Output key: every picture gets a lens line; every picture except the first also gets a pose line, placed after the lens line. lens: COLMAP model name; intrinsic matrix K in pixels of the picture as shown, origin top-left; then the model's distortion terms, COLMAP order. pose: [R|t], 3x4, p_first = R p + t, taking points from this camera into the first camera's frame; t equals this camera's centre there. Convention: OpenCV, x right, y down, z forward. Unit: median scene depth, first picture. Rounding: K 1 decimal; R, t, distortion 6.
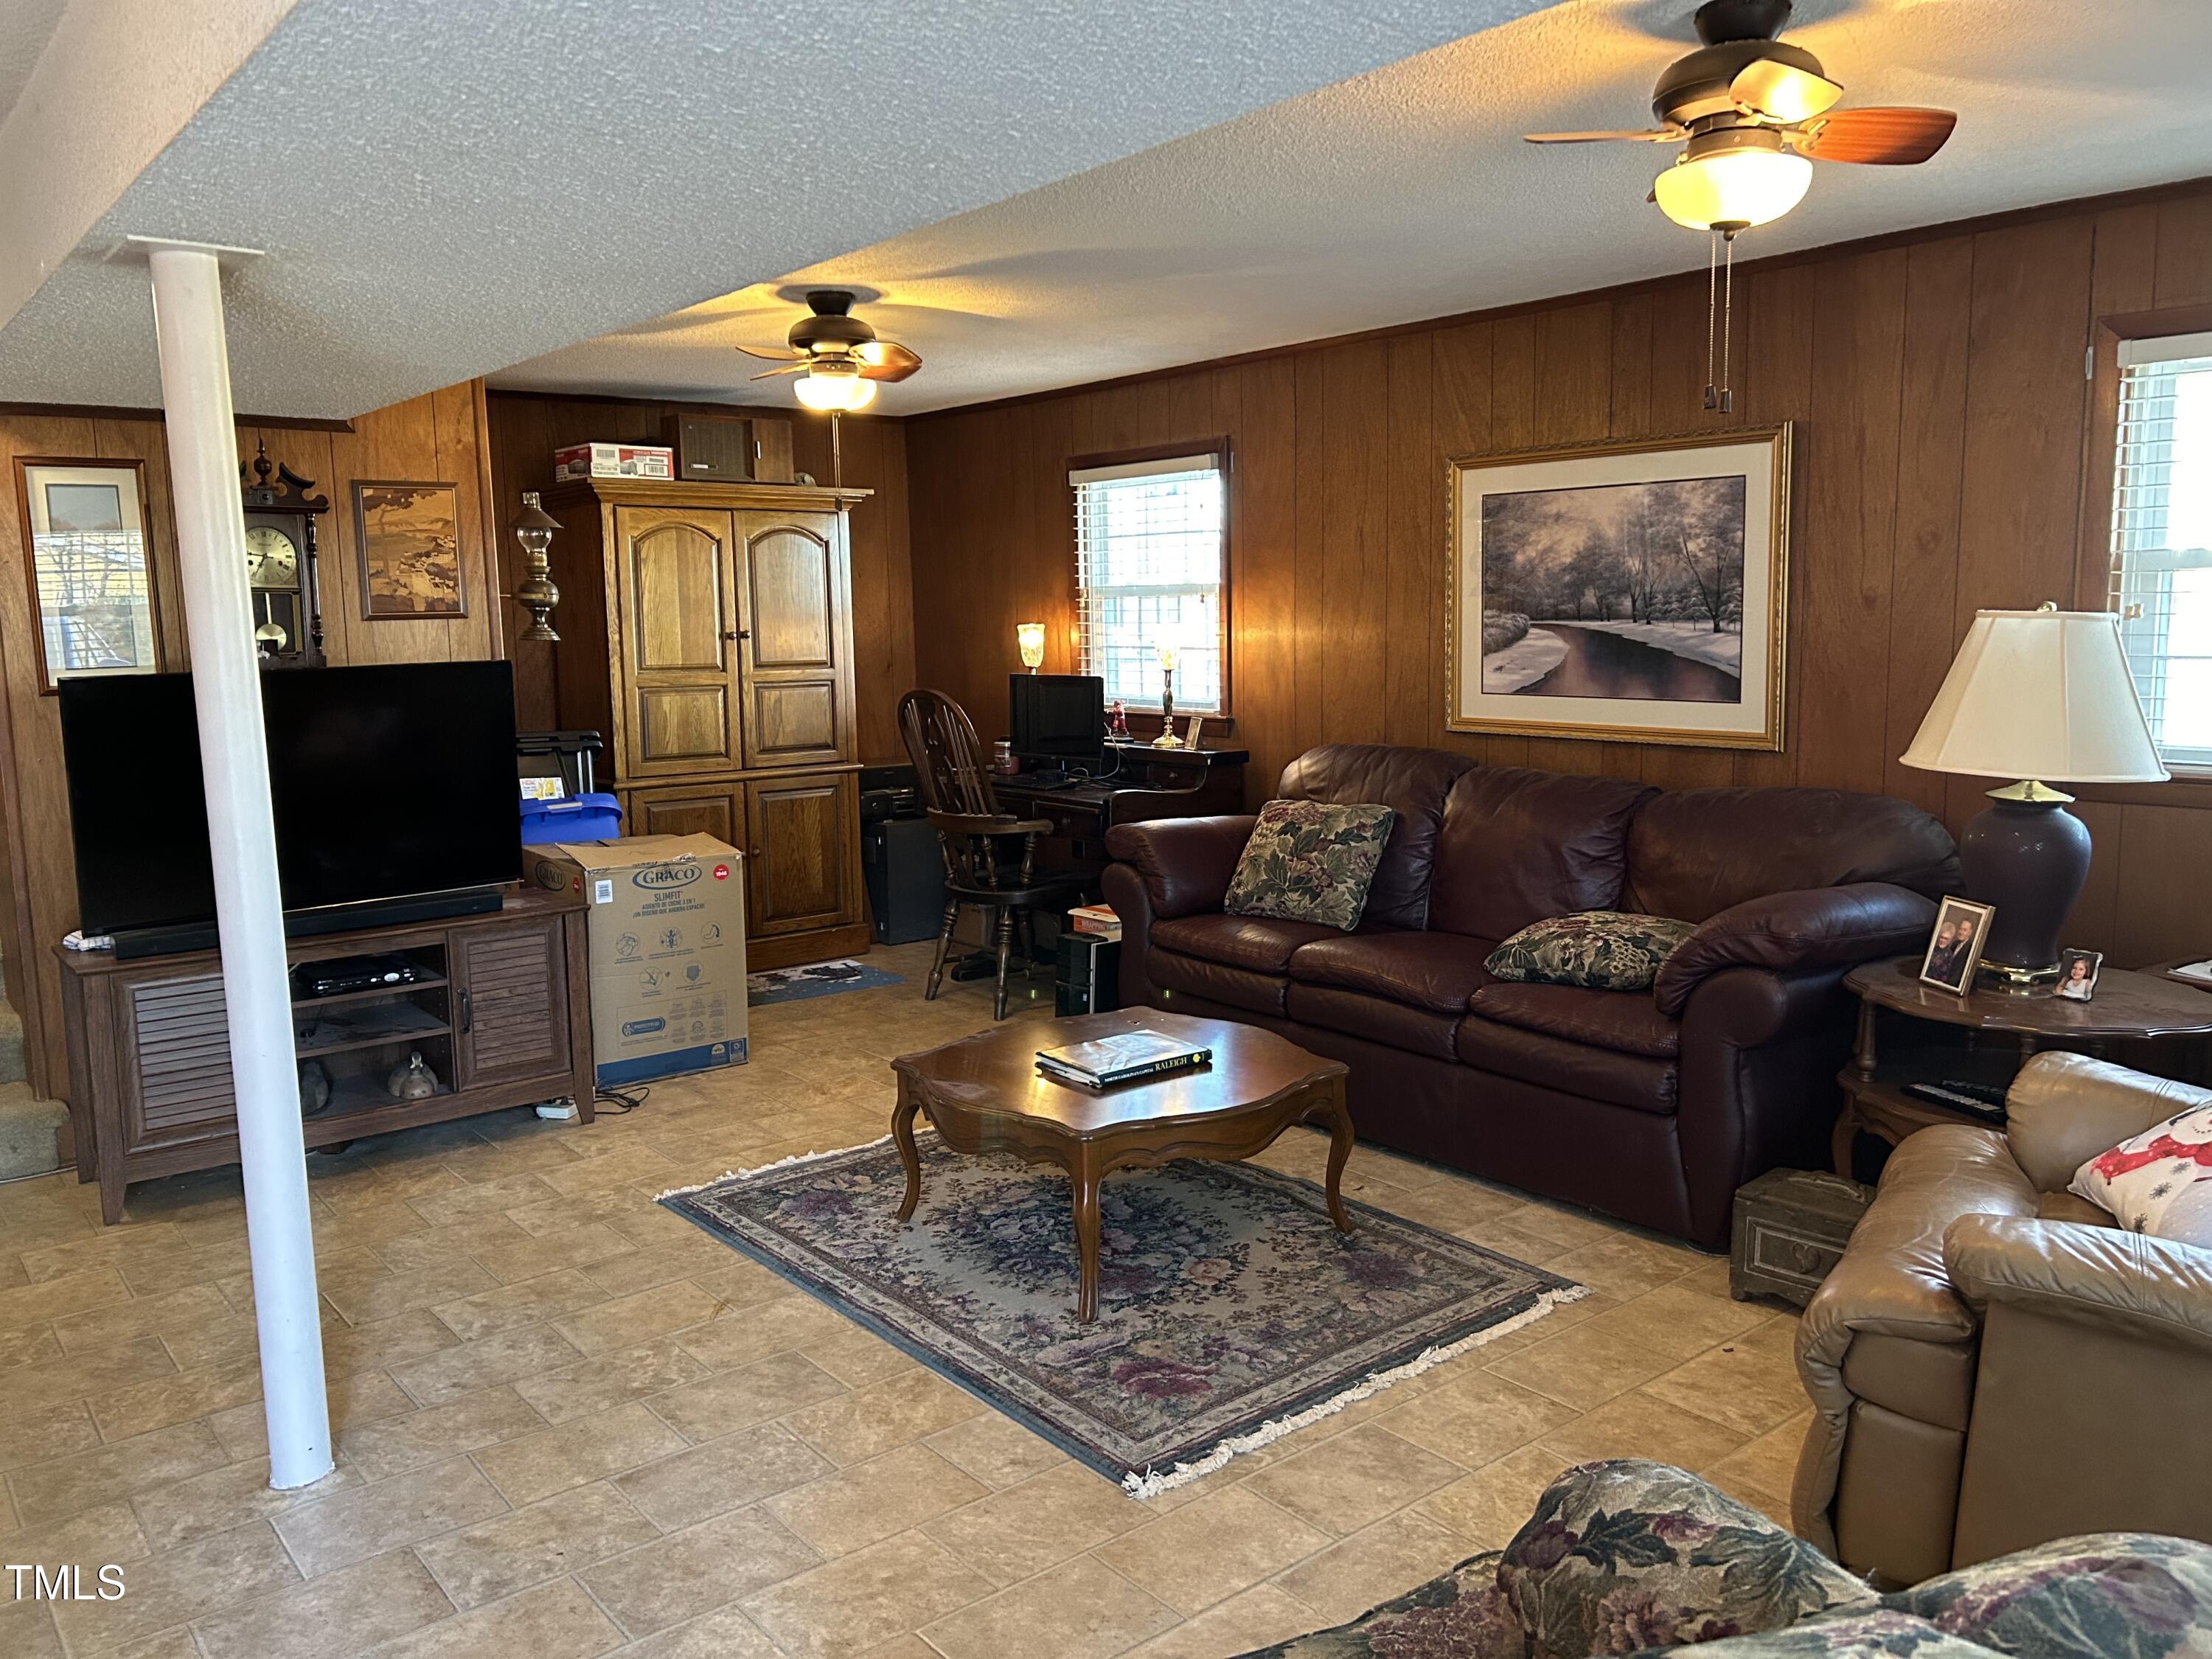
lens RADIAL K [[1678.9, 0, 1114.1], [0, 1678.9, 828.3], [0, 0, 1]] dist [0.037753, -0.009903]
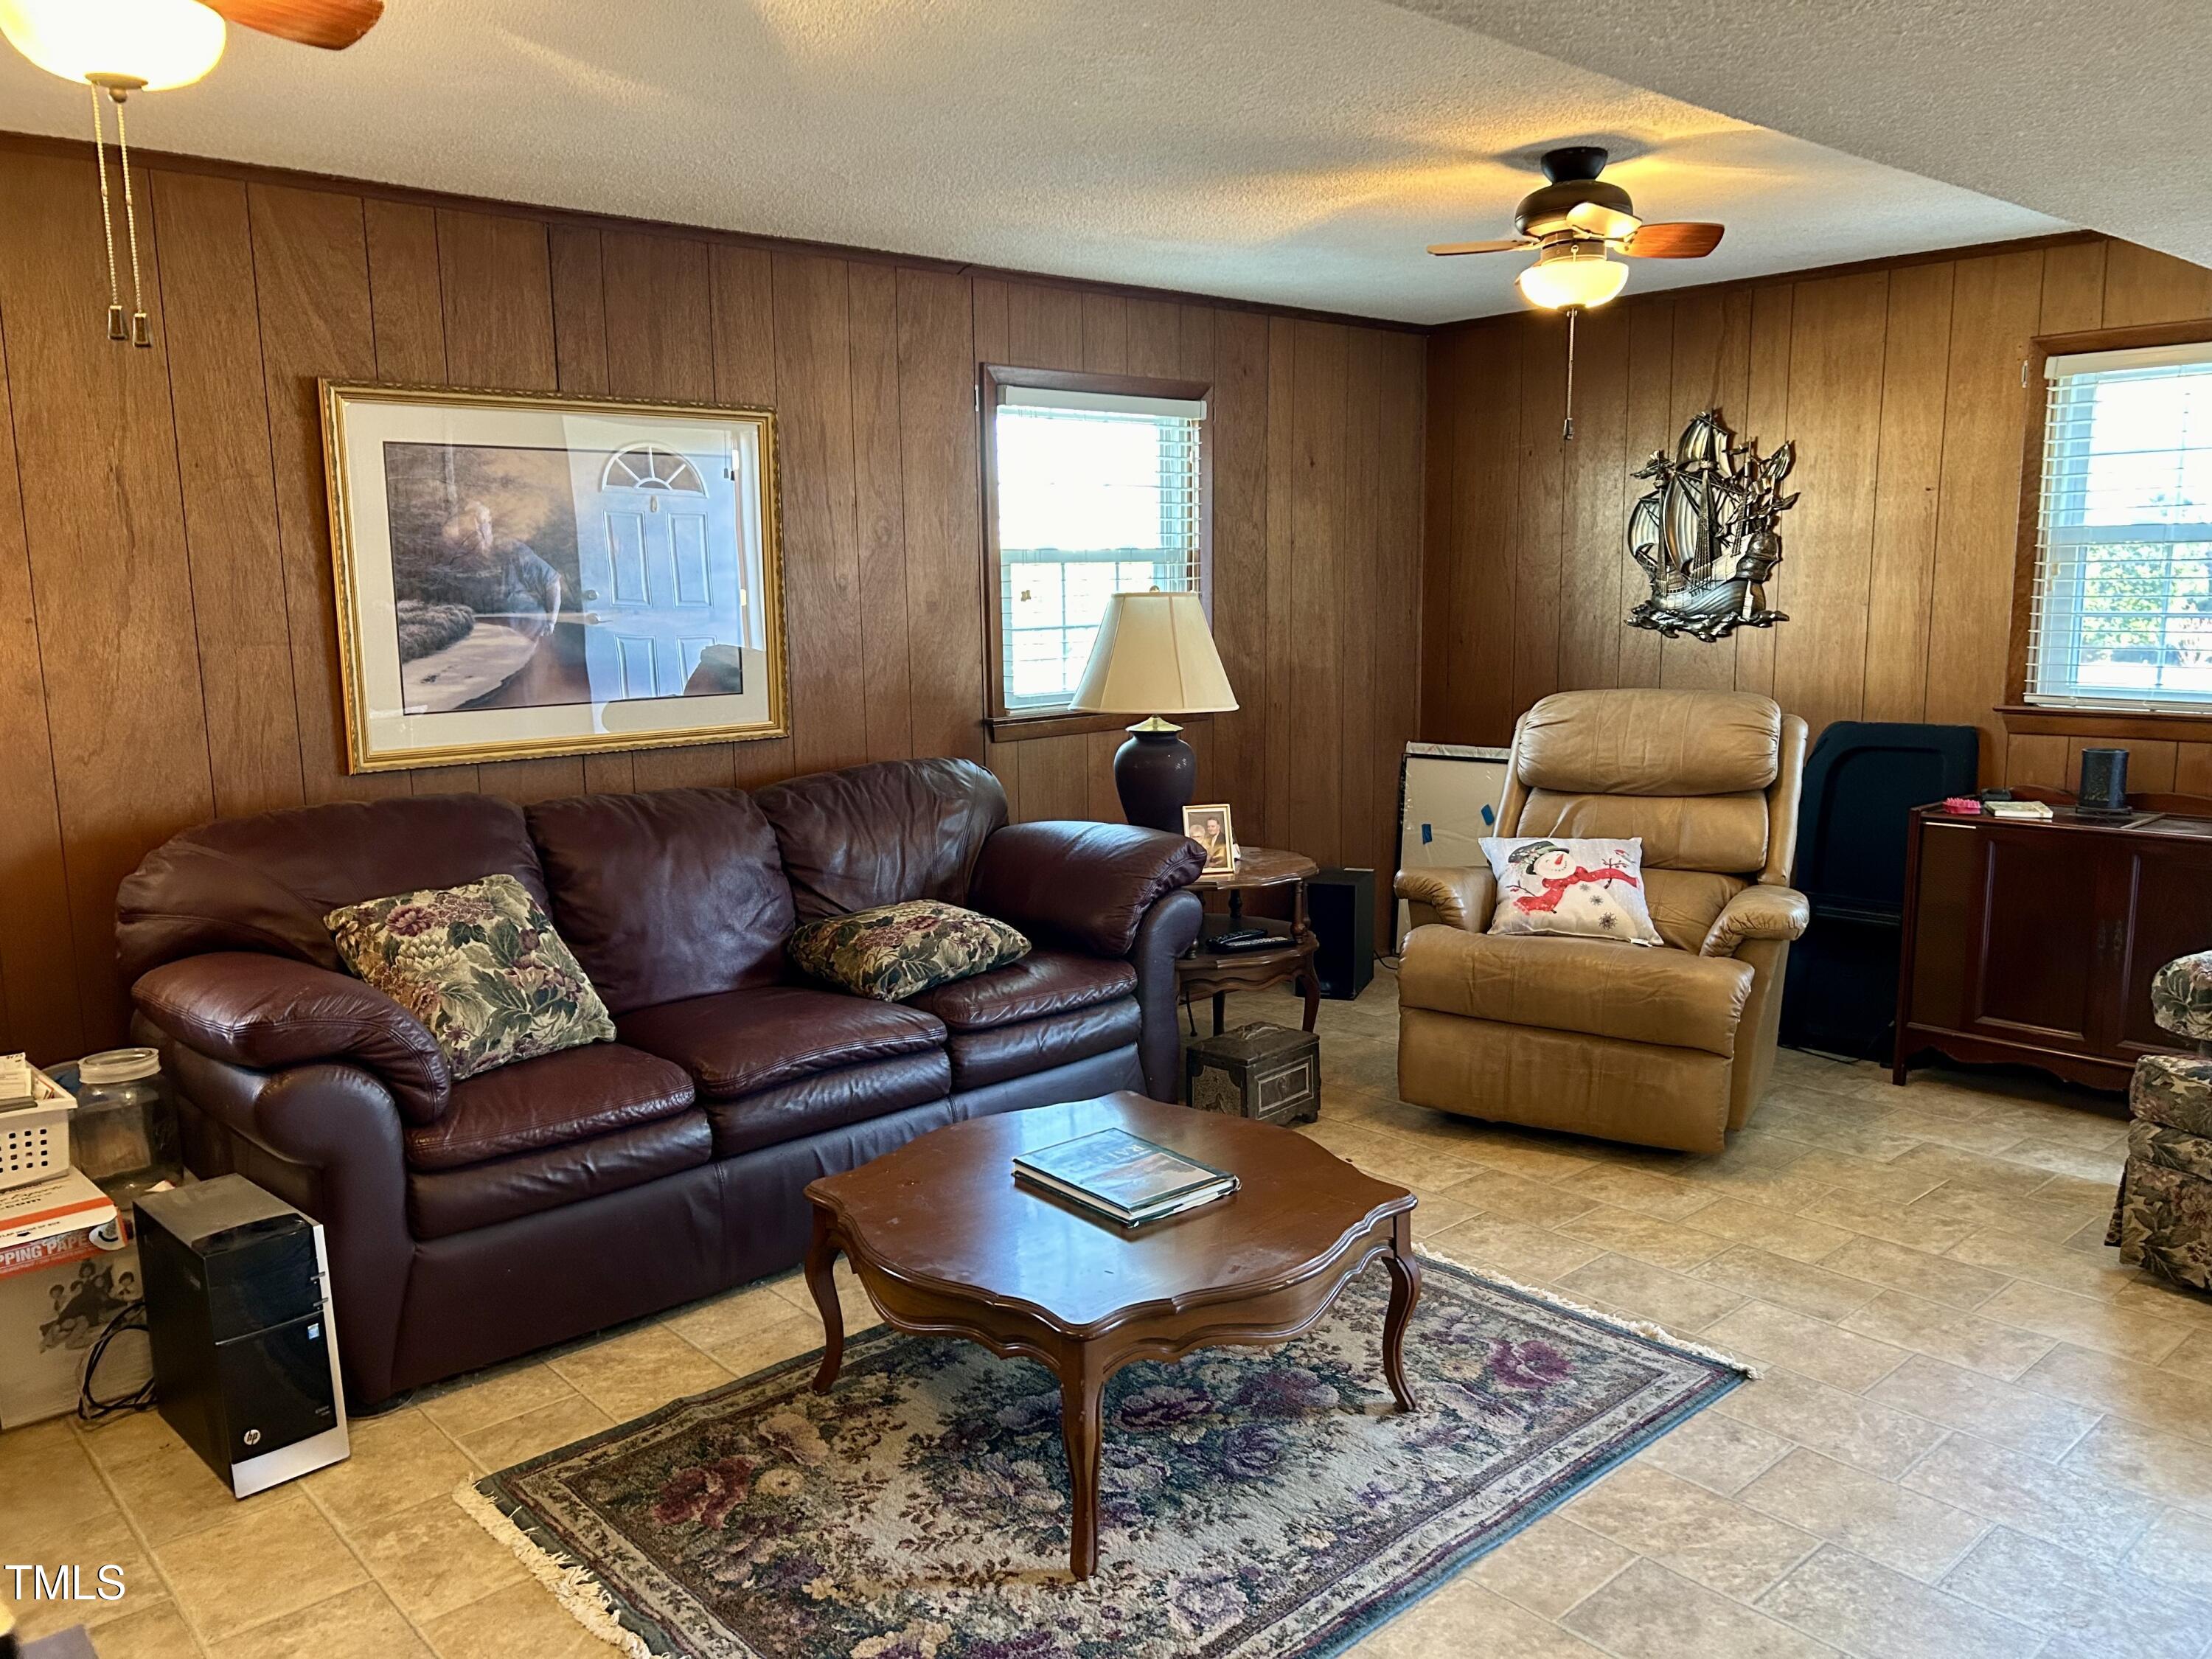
lens RADIAL K [[1678.9, 0, 1112.1], [0, 1678.9, 829.5], [0, 0, 1]] dist [0.037753, -0.009903]
pose [[-0.053794, -0.142696, 0.988304, -0.672628], [0.144770, 0.978165, 0.149112, -0.122620], [-0.988002, 0.151098, -0.031962, 0.925135]]
